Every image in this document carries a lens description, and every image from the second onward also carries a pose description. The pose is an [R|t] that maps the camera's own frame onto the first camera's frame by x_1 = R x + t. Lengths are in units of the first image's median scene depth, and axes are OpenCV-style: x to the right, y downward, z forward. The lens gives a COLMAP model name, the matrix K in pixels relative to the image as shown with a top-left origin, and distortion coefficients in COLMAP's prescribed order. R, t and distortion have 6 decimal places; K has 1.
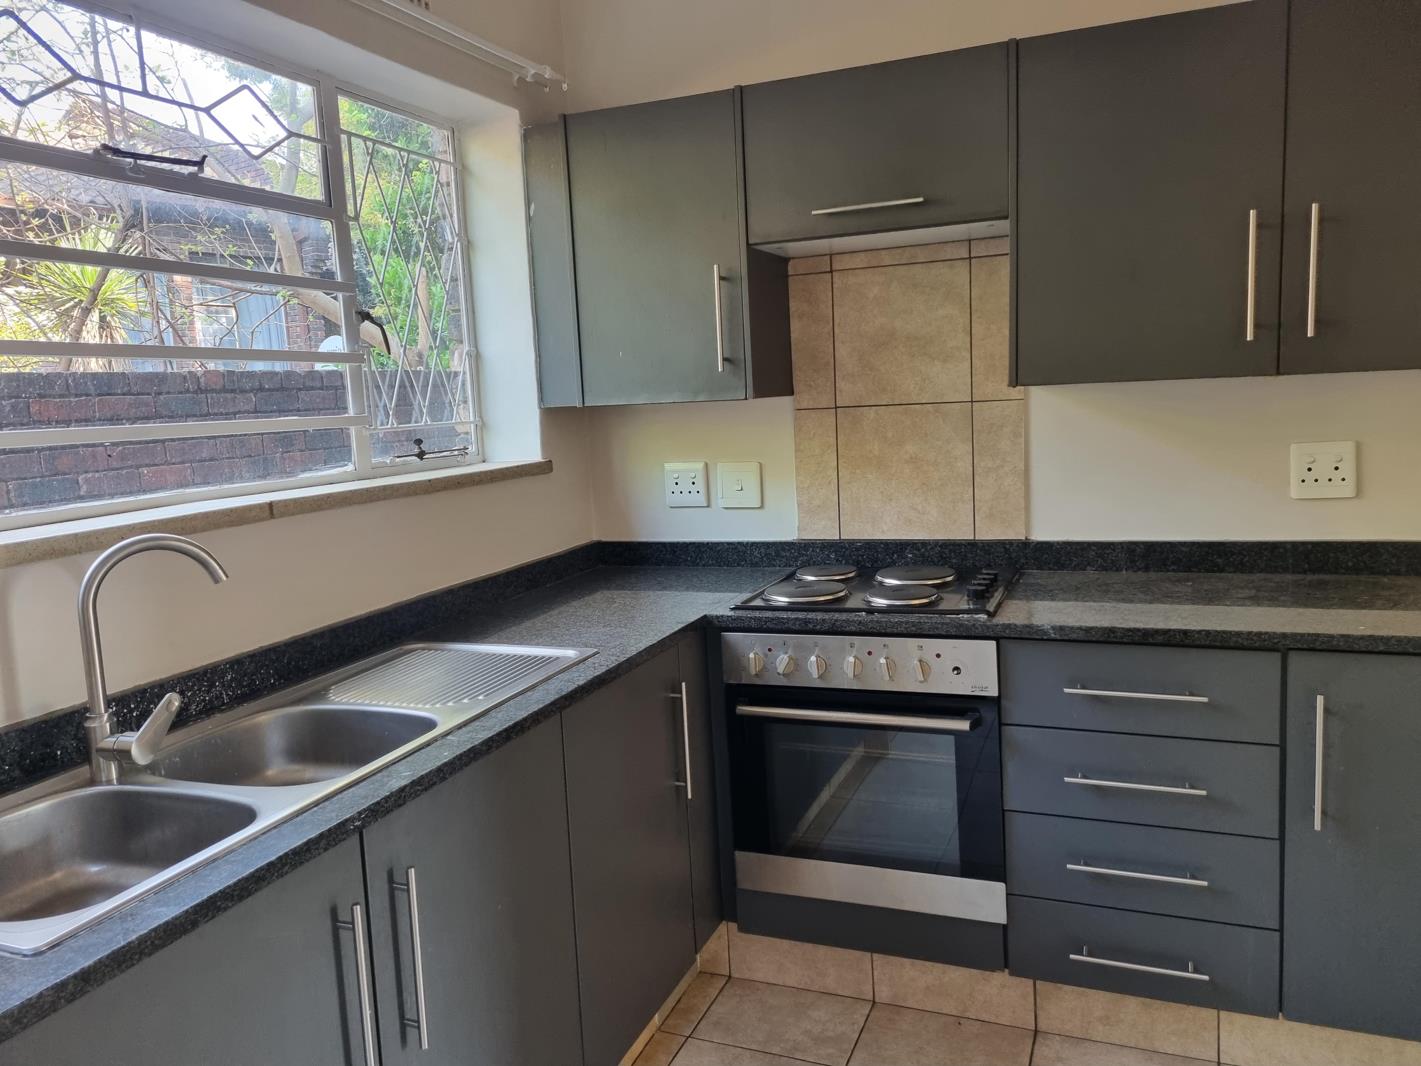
lens RADIAL K [[1089.0, 0, 710.5], [0, 1089.0, 533.0], [0, 0, 1]] dist [0.055409, -0.056301]
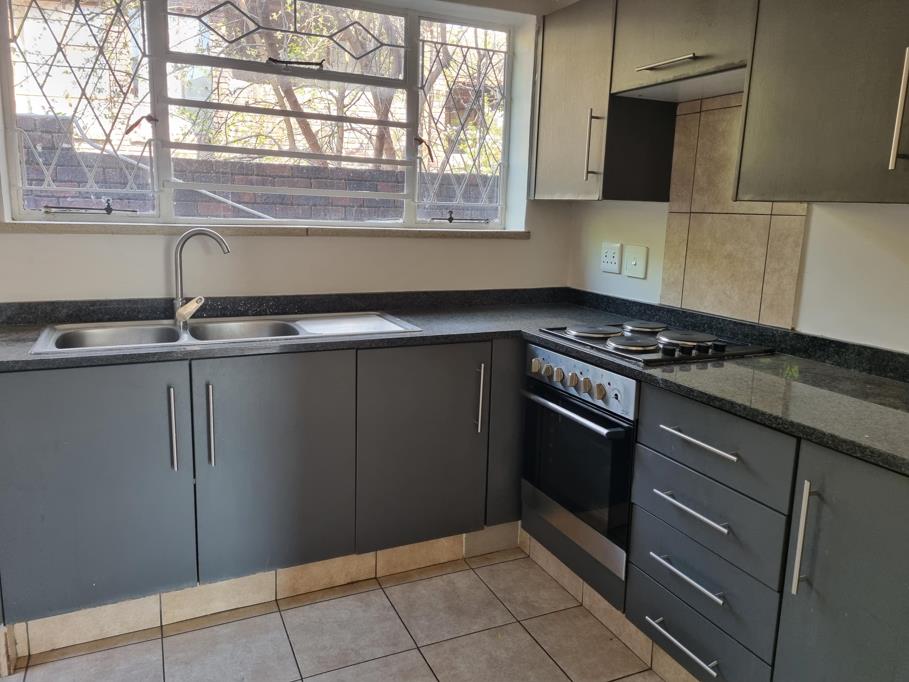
lens RADIAL K [[696.6, 0, 454.5], [0, 696.6, 341.0], [0, 0, 1]] dist [0.055409, -0.056301]
pose [[0.717389, 0.202644, -0.666550, 0.547907], [-0.157230, 0.979171, 0.128465, -0.023799], [0.678699, 0.012642, 0.734308, 0.152454]]
